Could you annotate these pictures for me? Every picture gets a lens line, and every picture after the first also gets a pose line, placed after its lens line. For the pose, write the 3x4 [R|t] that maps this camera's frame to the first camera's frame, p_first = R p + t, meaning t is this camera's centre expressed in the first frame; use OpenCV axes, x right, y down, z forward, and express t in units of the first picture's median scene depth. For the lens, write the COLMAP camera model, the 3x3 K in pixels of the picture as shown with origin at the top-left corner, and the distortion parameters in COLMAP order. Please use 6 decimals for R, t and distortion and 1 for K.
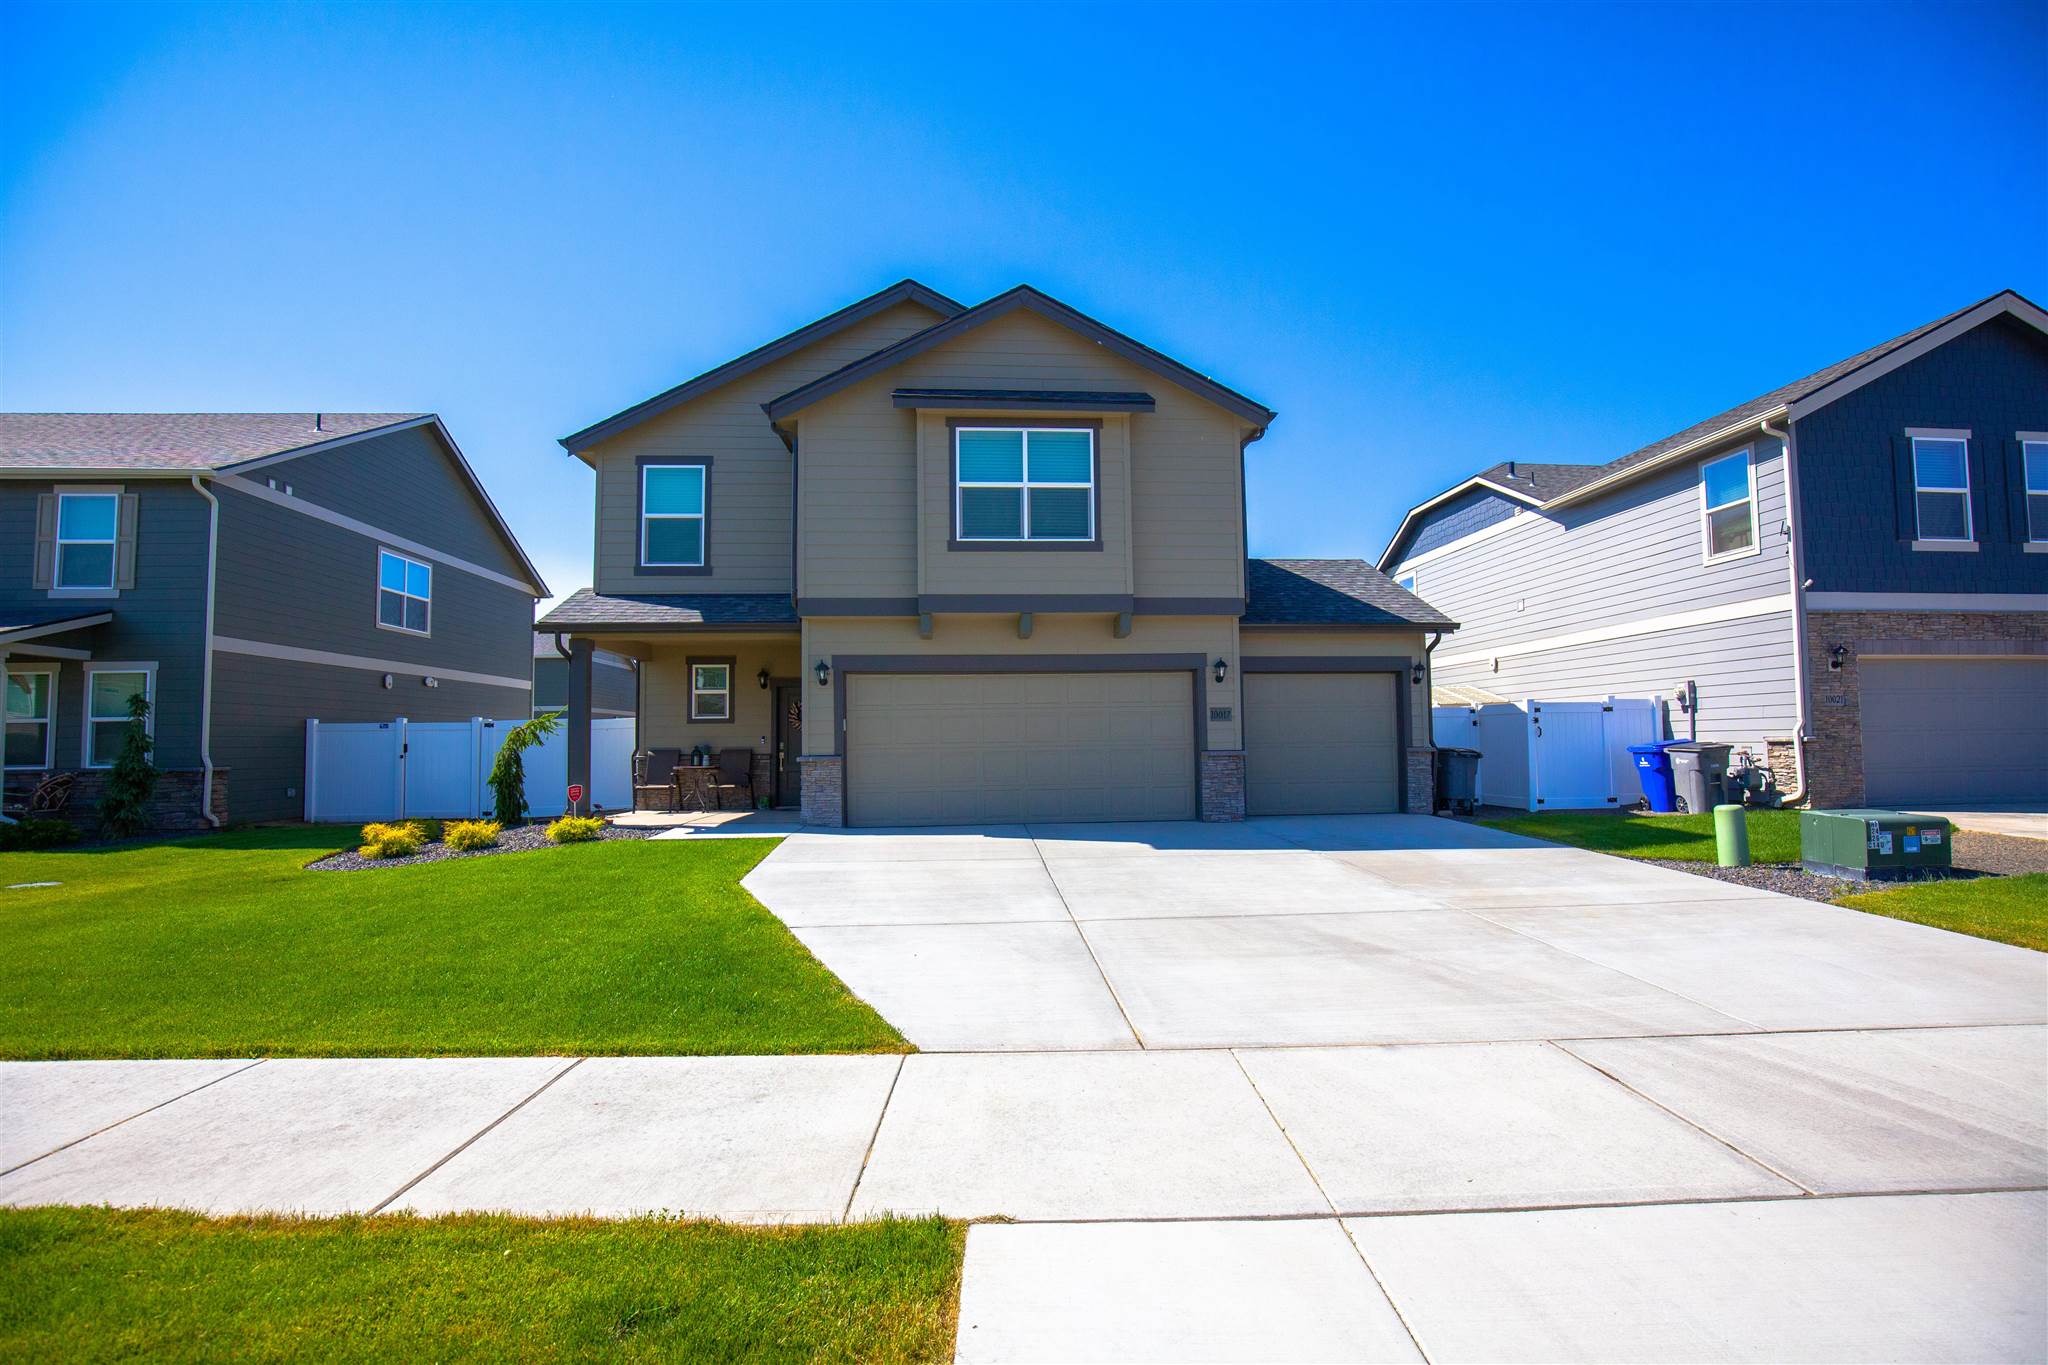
lens RADIAL K [[936.1, 0, 1031.5], [0, 936.1, 693.4], [0, 0, 1]] dist [-0.034112, 0.003168]
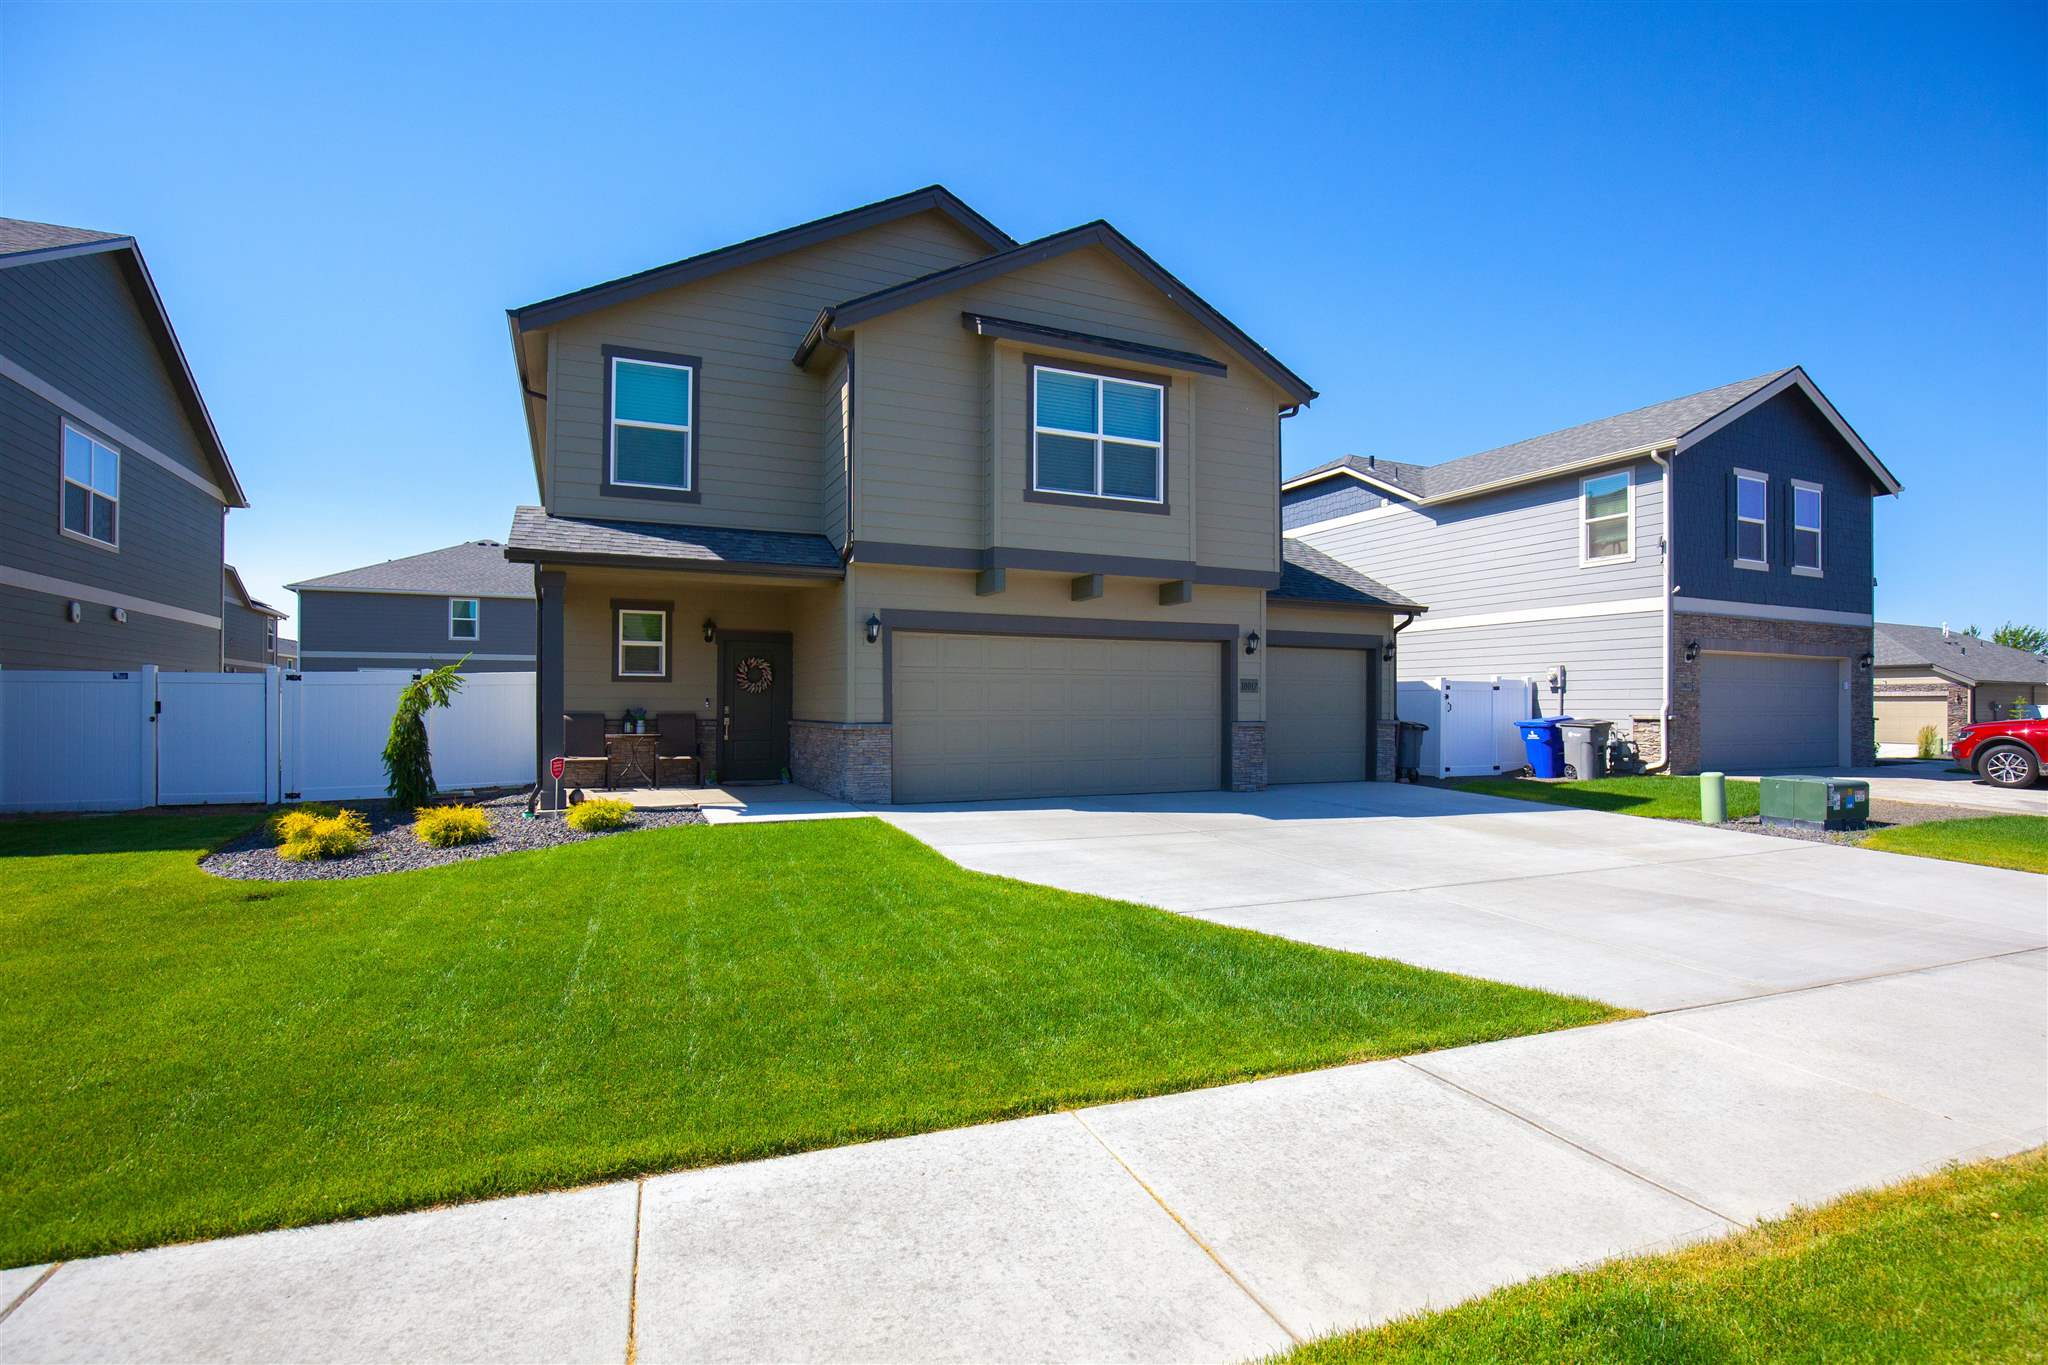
lens RADIAL K [[992.4, 0, 1029.9], [0, 992.4, 702.2], [0, 0, 1]] dist [-0.034610, -0.000069]
pose [[0.937447, 0.016278, 0.347747, -0.394406], [-0.032546, 0.998629, 0.040991, 0.003801], [-0.346603, -0.049745, 0.936692, 0.076720]]
